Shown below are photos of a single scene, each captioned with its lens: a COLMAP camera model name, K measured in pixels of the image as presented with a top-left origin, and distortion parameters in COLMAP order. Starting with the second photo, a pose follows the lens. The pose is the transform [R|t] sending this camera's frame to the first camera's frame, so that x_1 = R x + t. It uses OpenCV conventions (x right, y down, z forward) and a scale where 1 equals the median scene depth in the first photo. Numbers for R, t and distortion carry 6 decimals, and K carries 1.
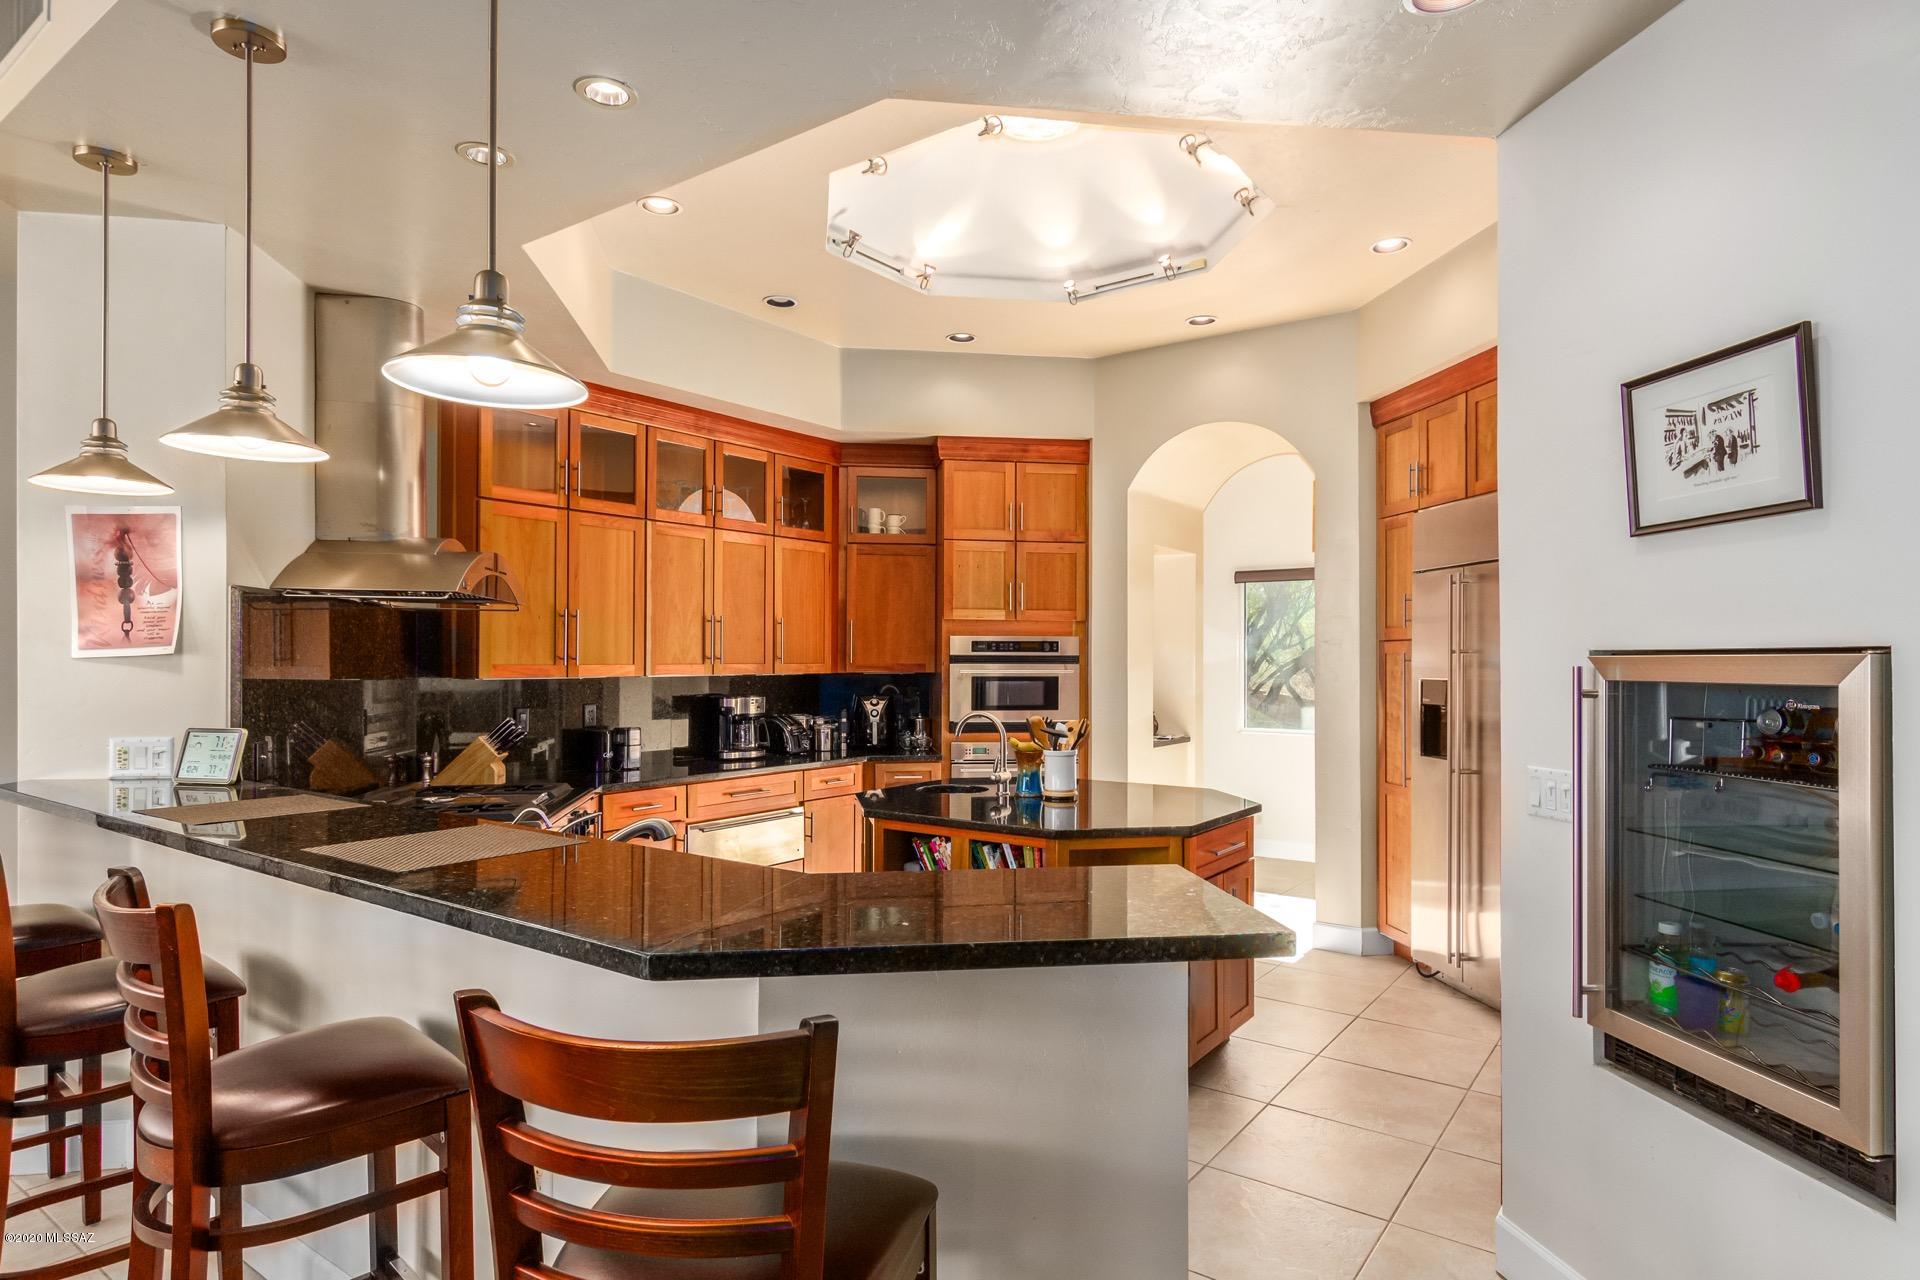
lens RADIAL K [[1029.1, 0, 960.0], [0, 1029.1, 640.0], [0, 0, 1]] dist [-0.000388, 0.000158]
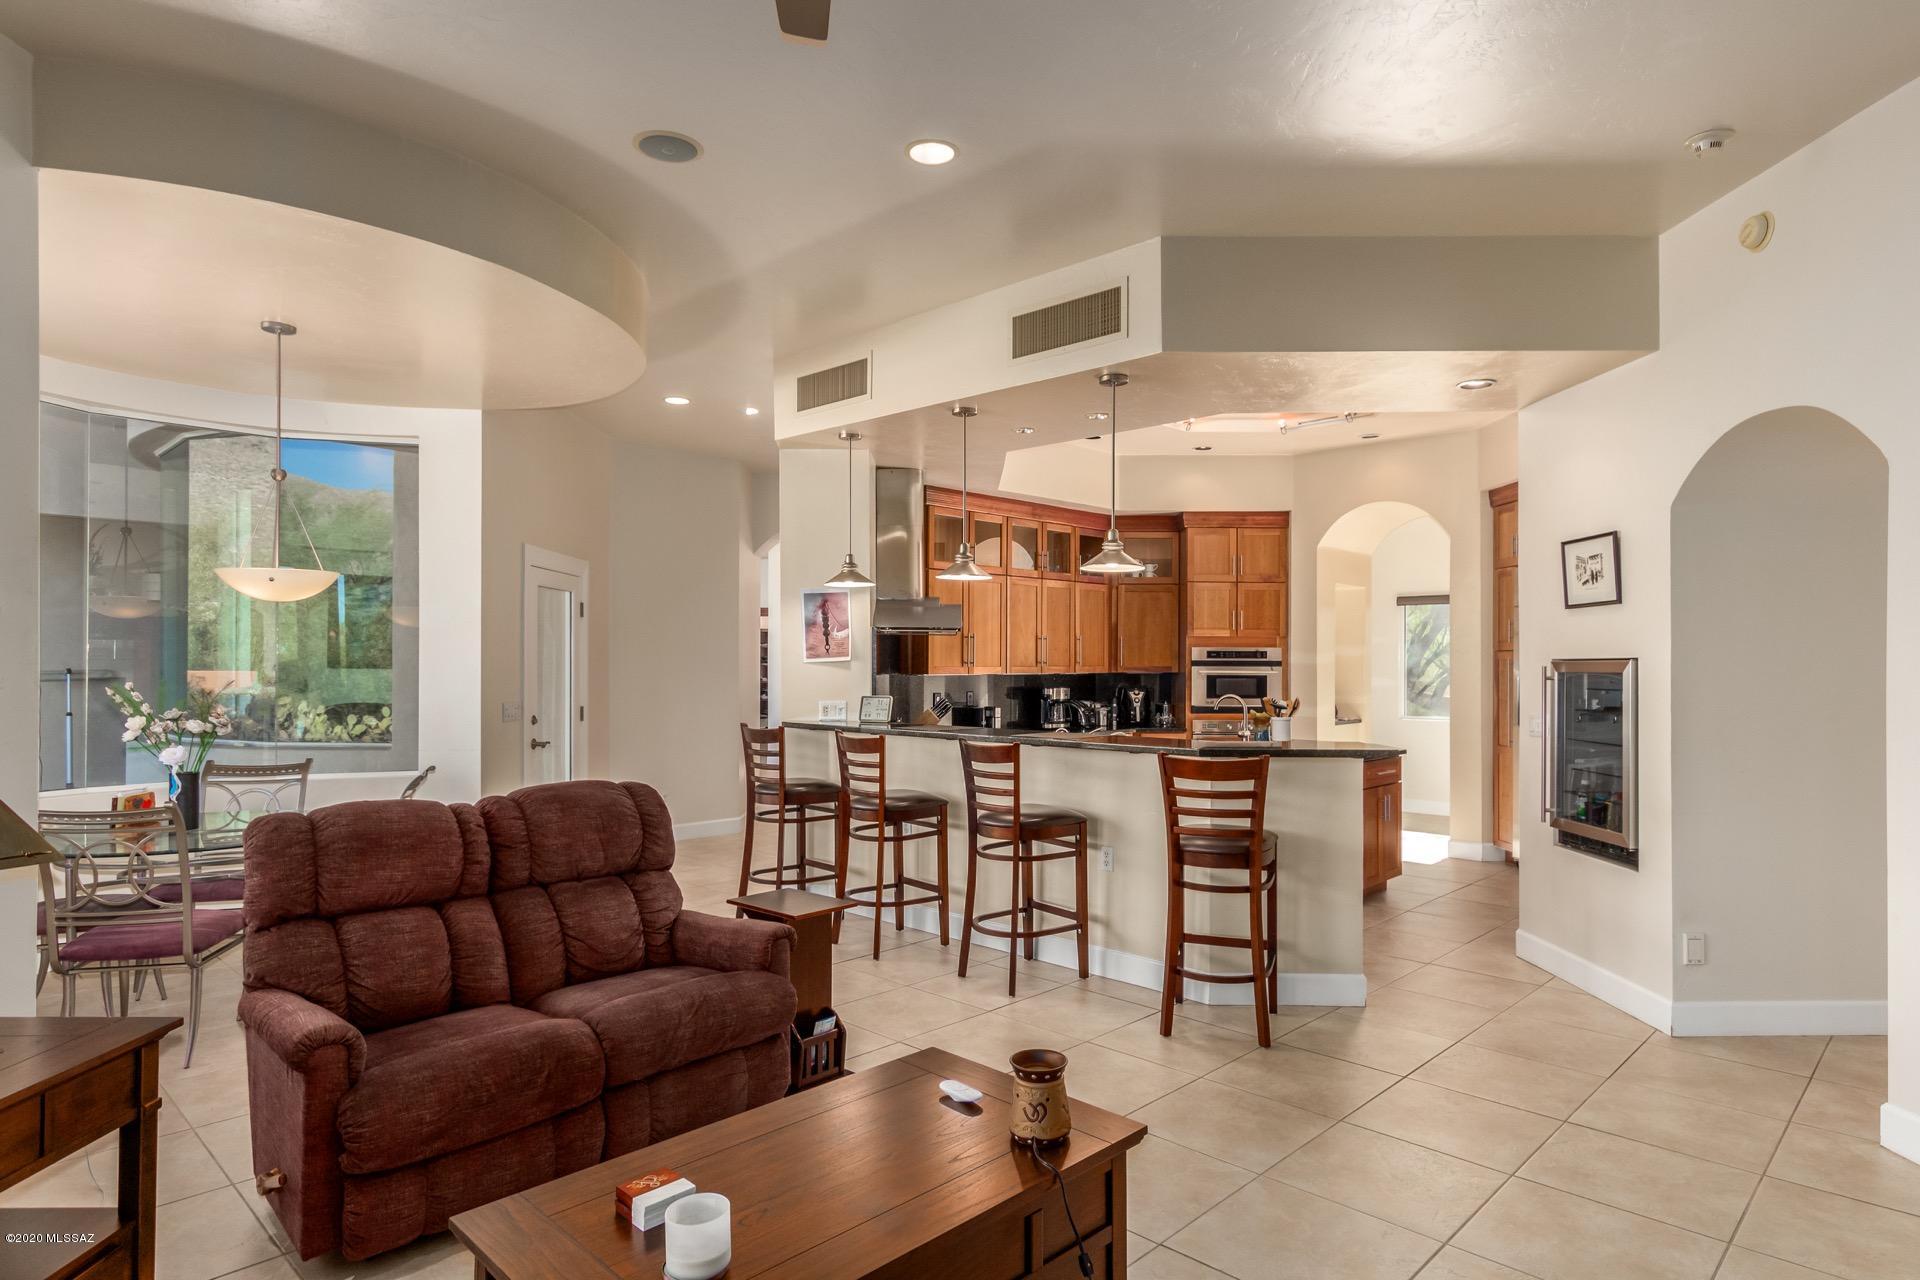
lens RADIAL K [[1029.1, 0, 960.0], [0, 1029.1, 640.0], [0, 0, 1]] dist [-0.000388, 0.000158]
pose [[0.988406, -0.003200, -0.151803, -0.116459], [0.002493, 0.999985, -0.004846, -0.008558], [0.151817, 0.004411, 0.988399, -0.517727]]
